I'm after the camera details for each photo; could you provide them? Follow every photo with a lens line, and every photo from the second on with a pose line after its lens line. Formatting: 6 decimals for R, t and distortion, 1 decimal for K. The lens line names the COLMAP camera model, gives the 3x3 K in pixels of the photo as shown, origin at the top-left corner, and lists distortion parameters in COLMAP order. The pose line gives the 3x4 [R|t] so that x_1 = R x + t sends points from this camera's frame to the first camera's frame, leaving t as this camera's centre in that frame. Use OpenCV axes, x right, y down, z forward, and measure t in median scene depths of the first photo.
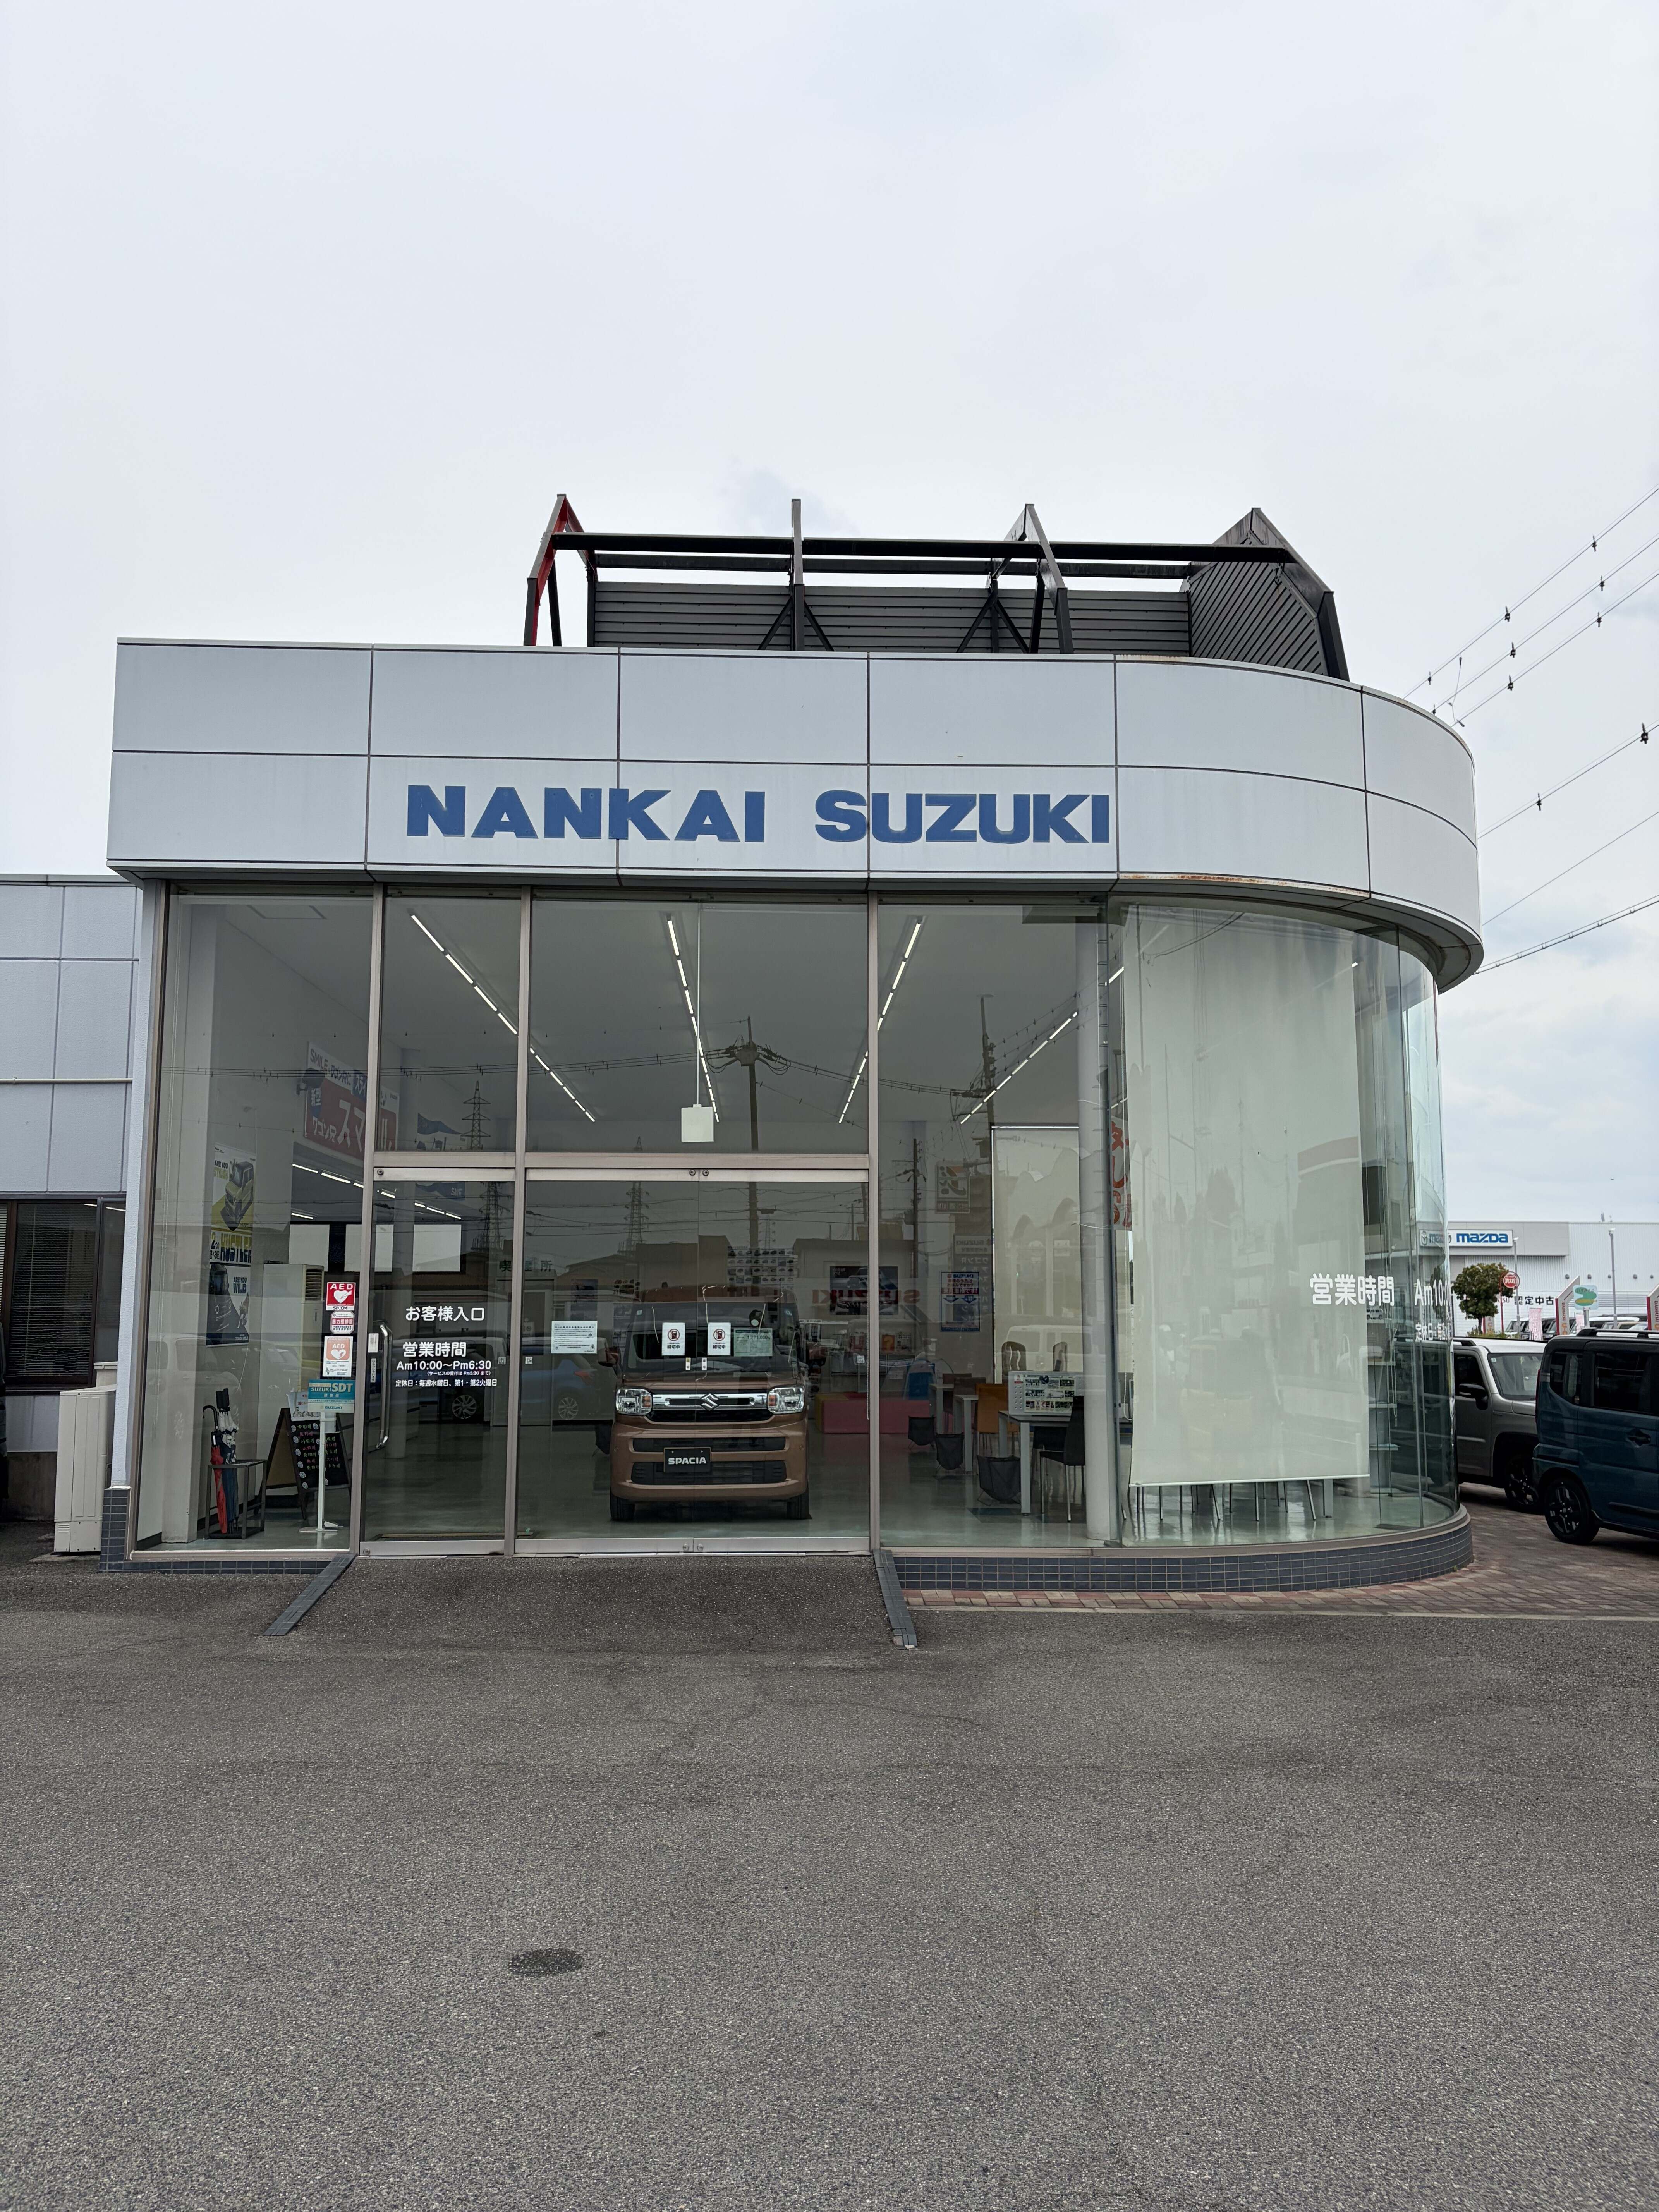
lens RADIAL K [[1645.3, 0, 827.0], [0, 1645.3, 1103.1], [0, 0, 1]] dist [0.055039, -0.029776]
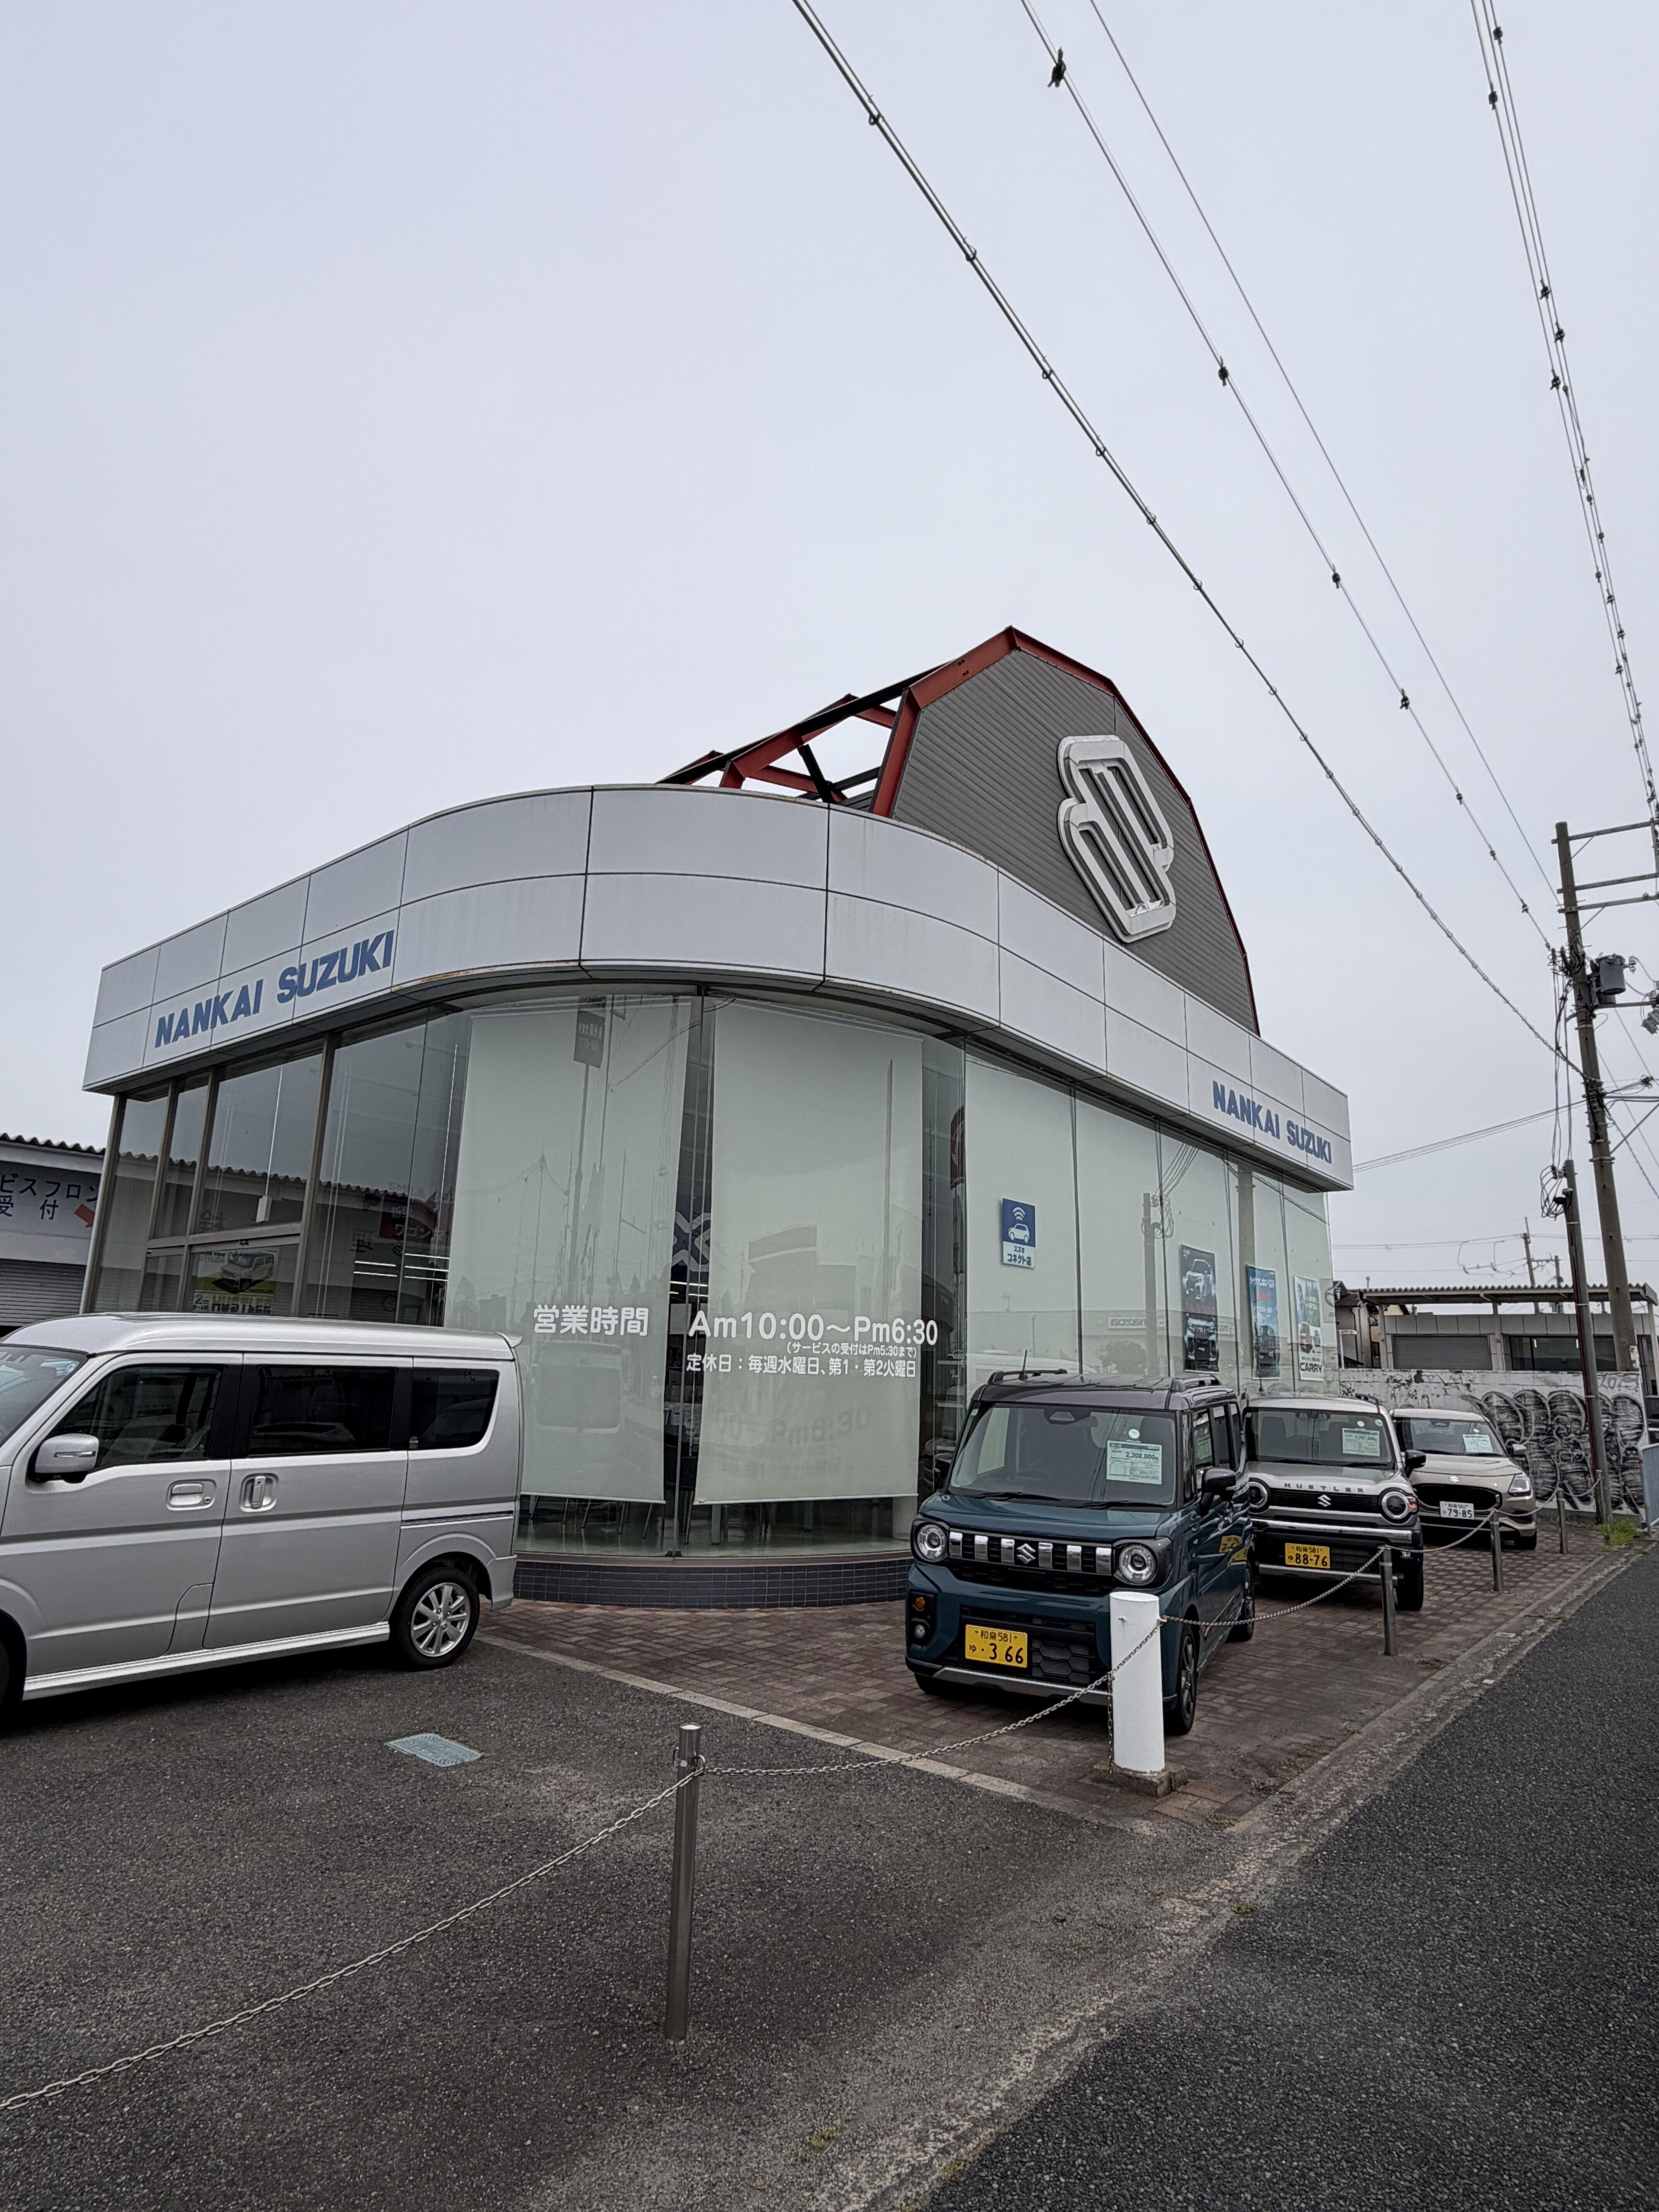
lens RADIAL K [[1174.0, 0, 836.9], [0, 1174.0, 1116.5], [0, 0, 1]] dist [0.016713, -0.002699]
pose [[0.757851, -0.121989, -0.640922, 1.008153], [0.046501, 0.989965, -0.133439, 0.096491], [0.650769, 0.071324, 0.755919, 0.546032]]
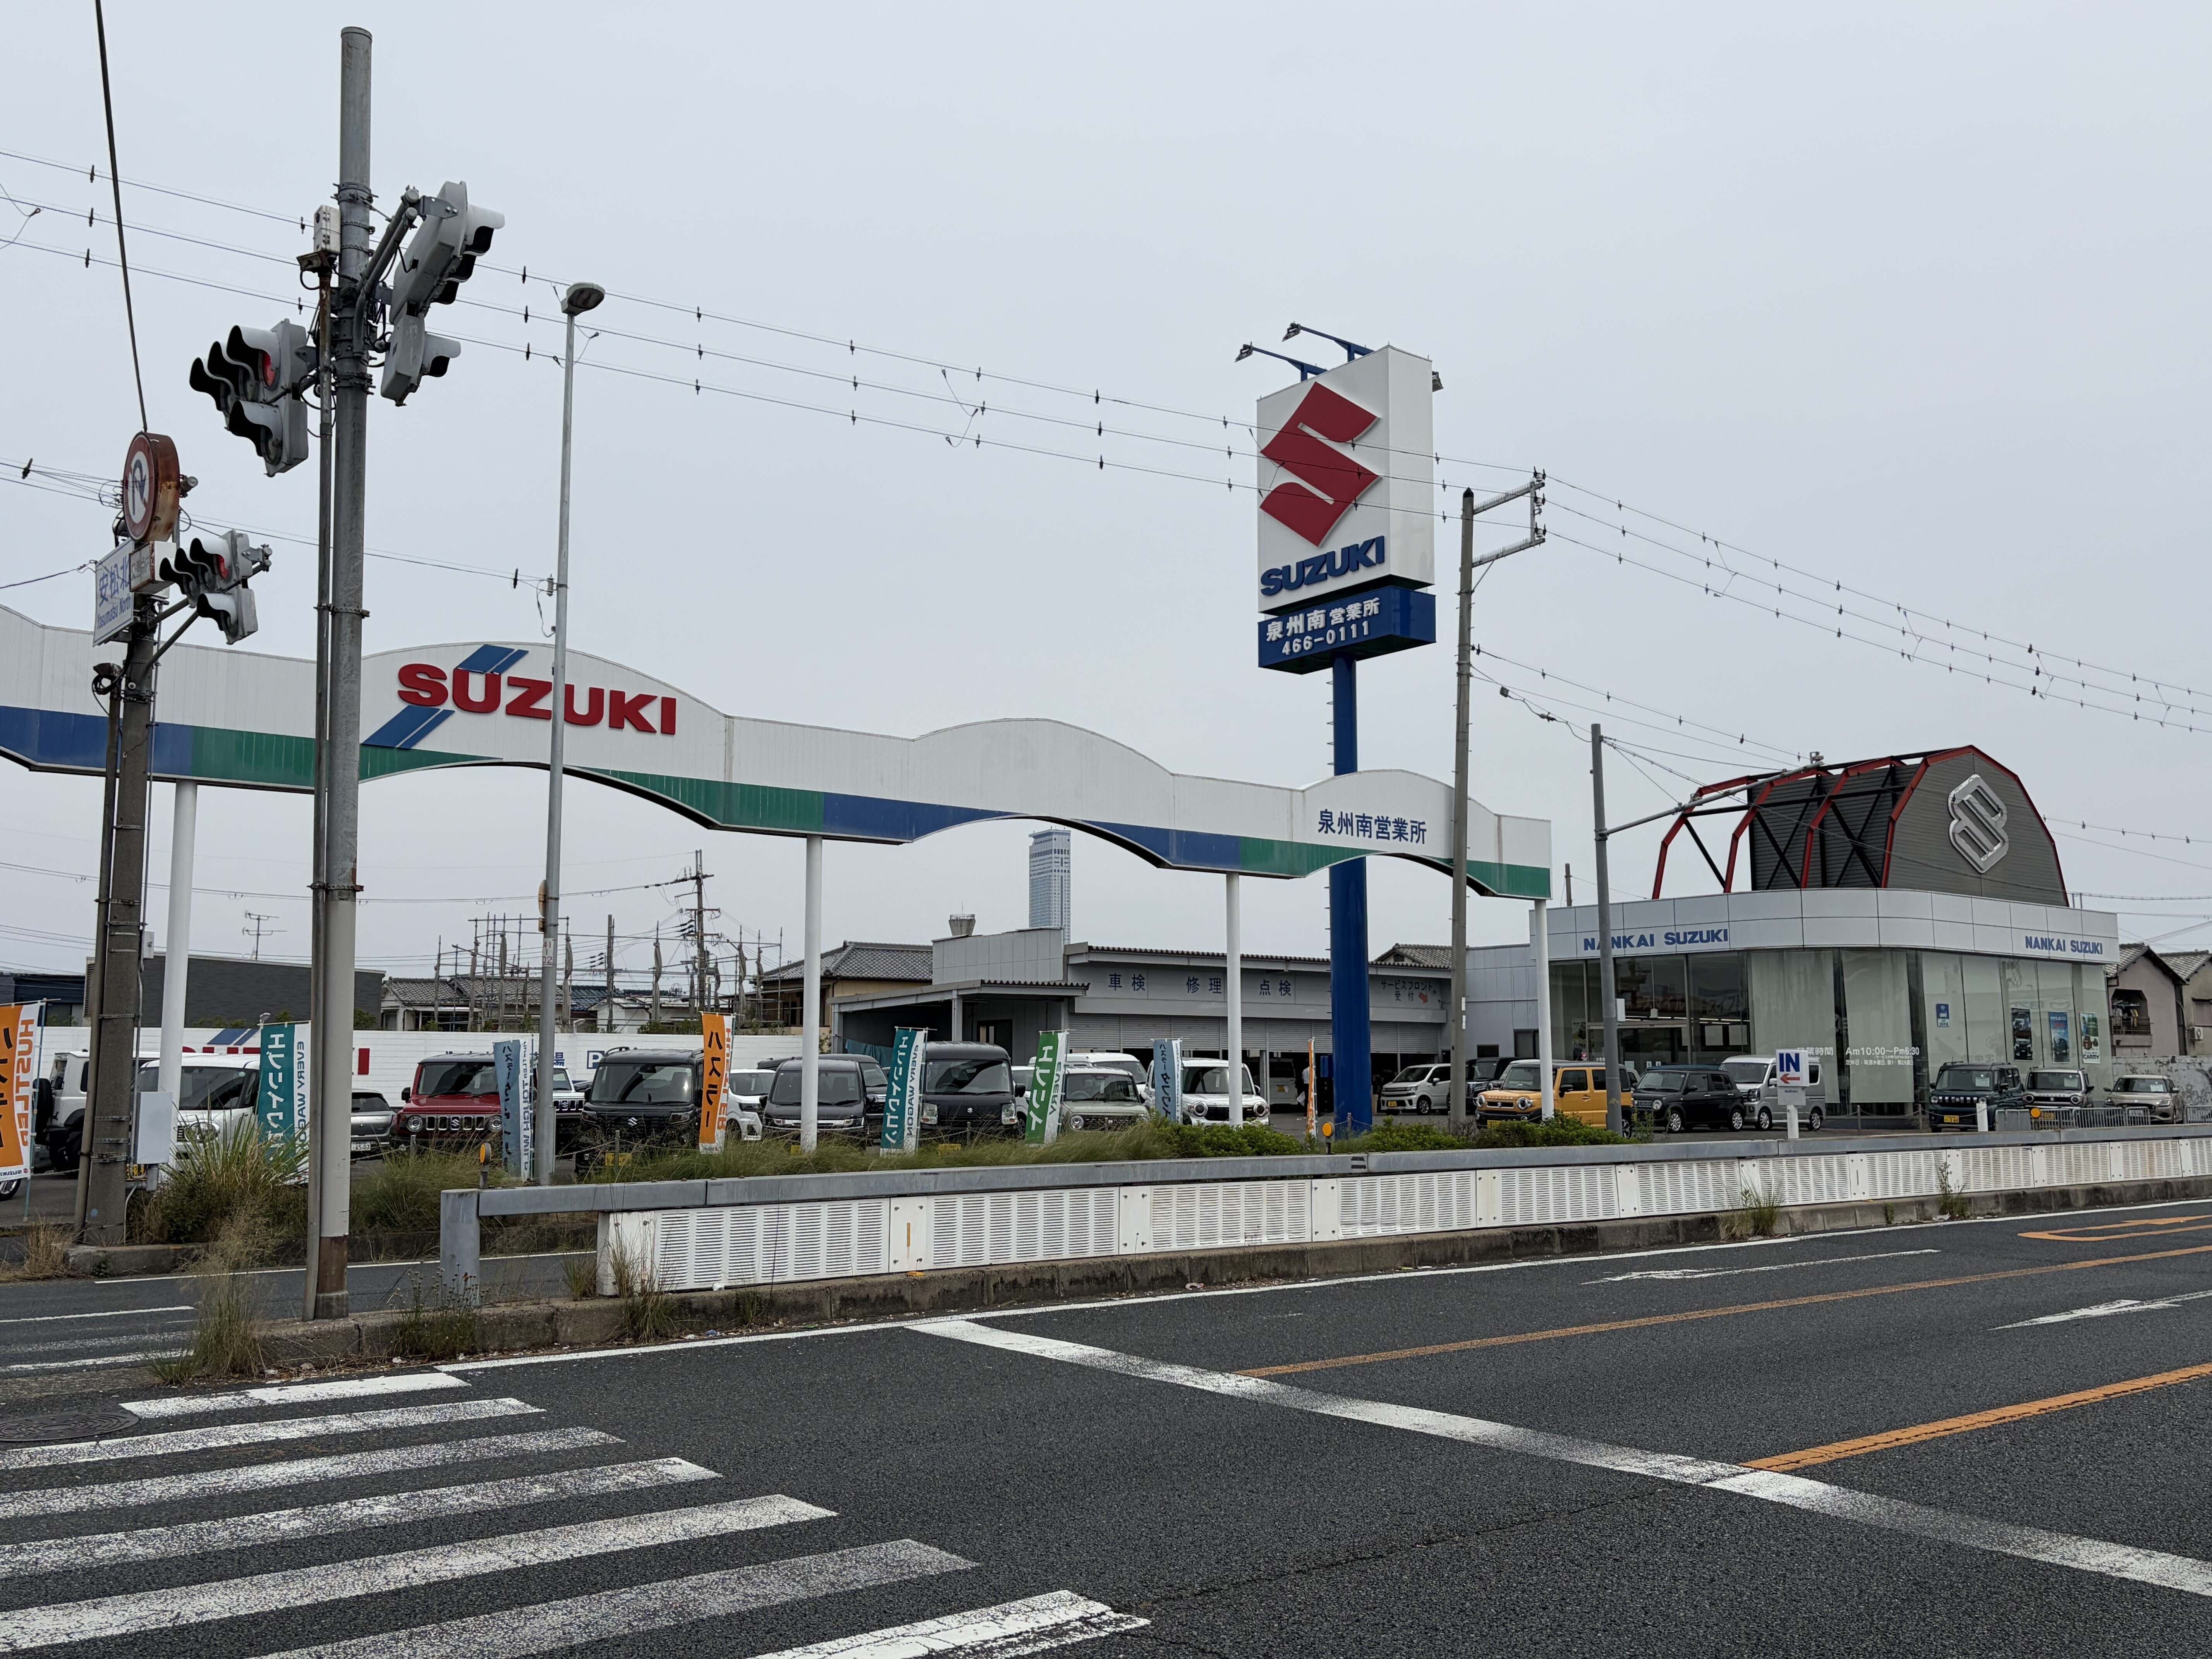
lens RADIAL K [[1921.3, 0, 1090.2], [0, 1921.3, 849.3], [0, 0, 1]] dist [0.005787, -0.007777]
pose [[0.595016, -0.097094, -0.797827, 3.016247], [0.088003, 0.994578, -0.055405, -0.257731], [0.798881, -0.037244, 0.600335, -3.055263]]
